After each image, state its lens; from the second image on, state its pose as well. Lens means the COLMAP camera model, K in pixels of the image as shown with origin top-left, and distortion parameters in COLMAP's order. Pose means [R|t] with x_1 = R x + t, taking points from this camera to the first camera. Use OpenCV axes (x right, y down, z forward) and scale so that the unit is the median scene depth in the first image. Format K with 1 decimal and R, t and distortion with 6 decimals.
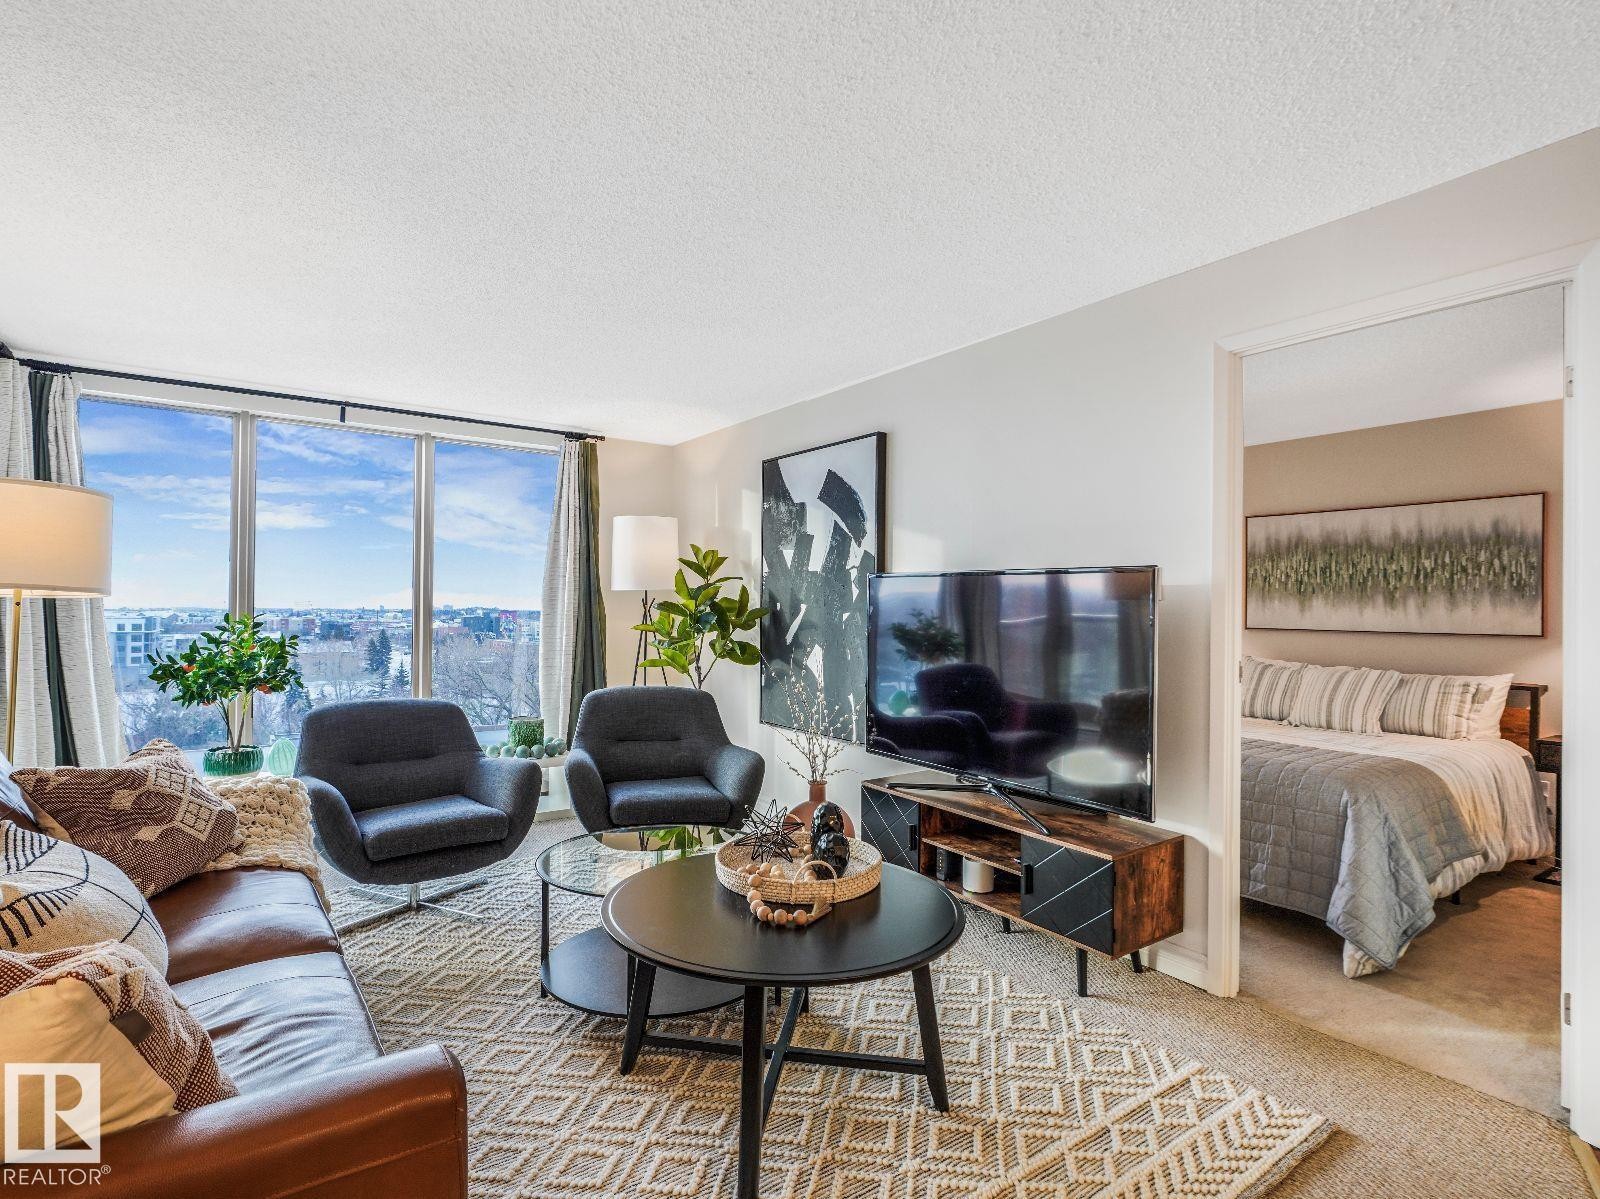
lens RADIAL K [[826.1, 0, 790.4], [0, 826.1, 603.3], [0, 0, 1]] dist [0.002273, 0.002411]
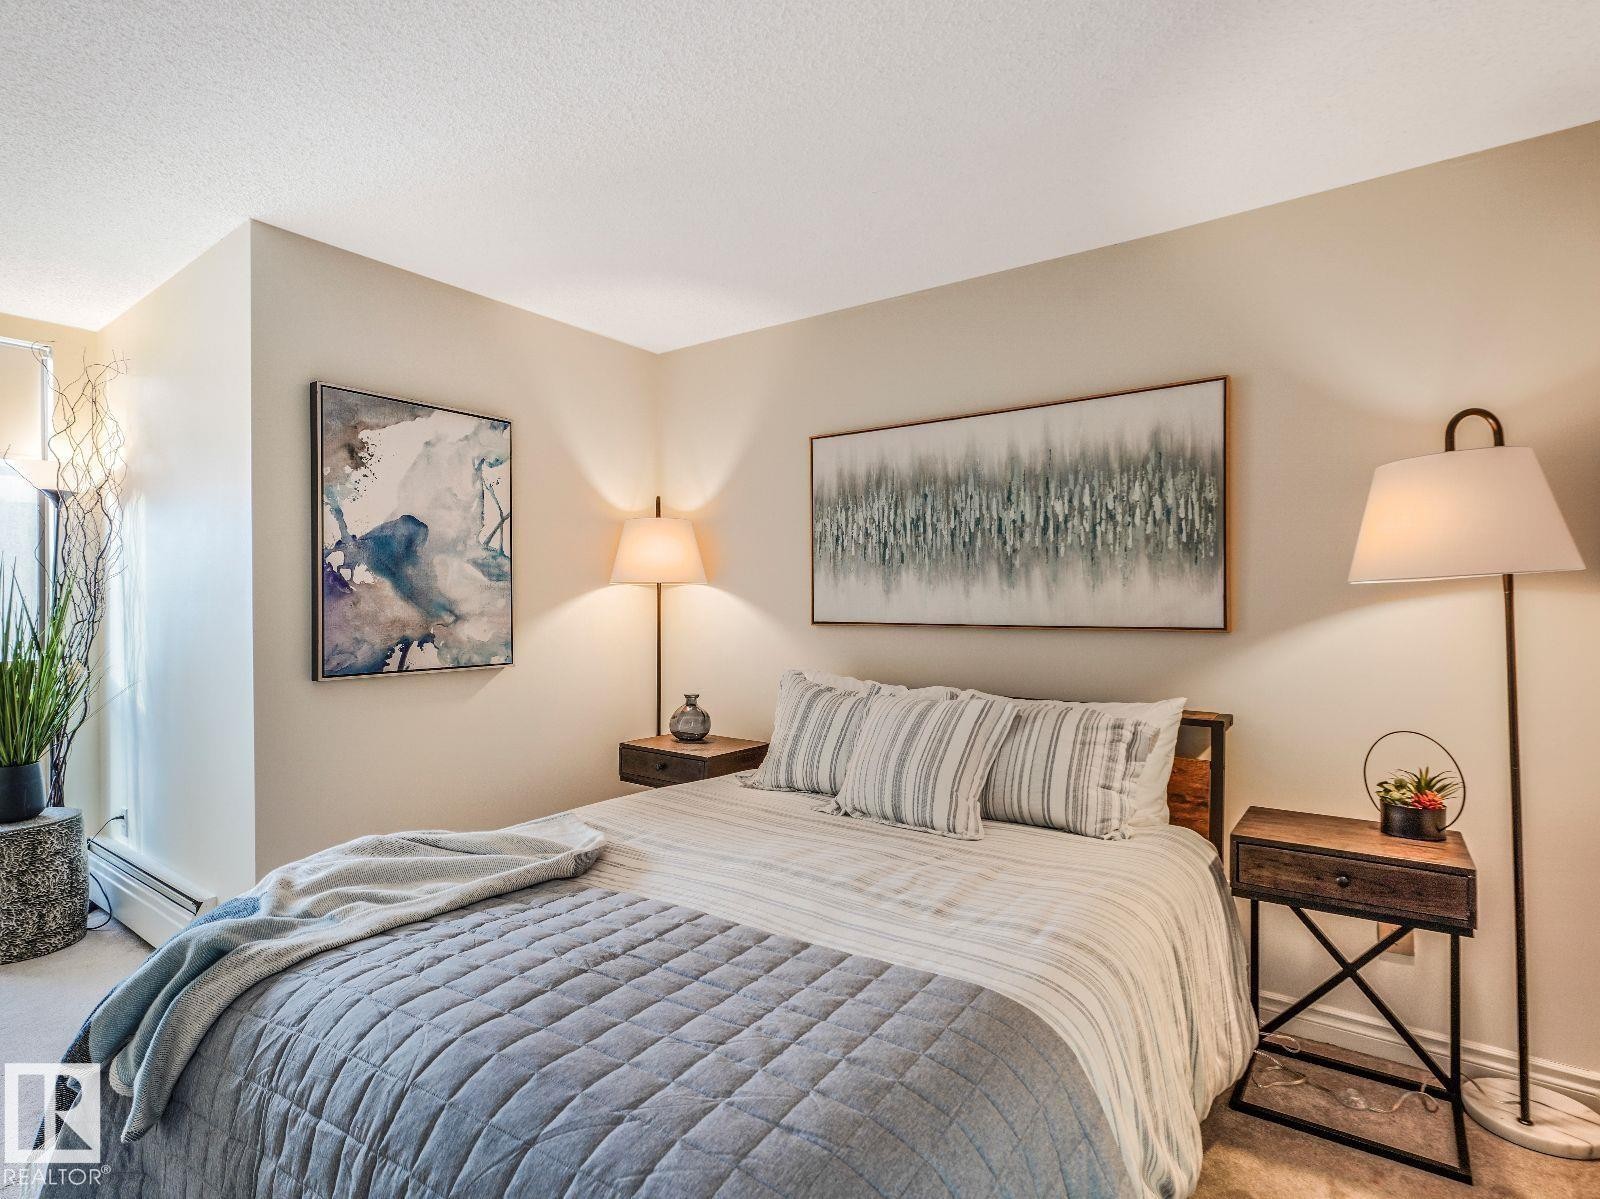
lens RADIAL K [[826.1, 0, 790.4], [0, 826.1, 603.3], [0, 0, 1]] dist [0.002273, 0.002411]
pose [[0.949033, -0.019212, 0.314592, 0.416414], [0.015104, 0.999766, 0.015491, 0.008176], [-0.314816, -0.009950, 0.949101, 0.519741]]
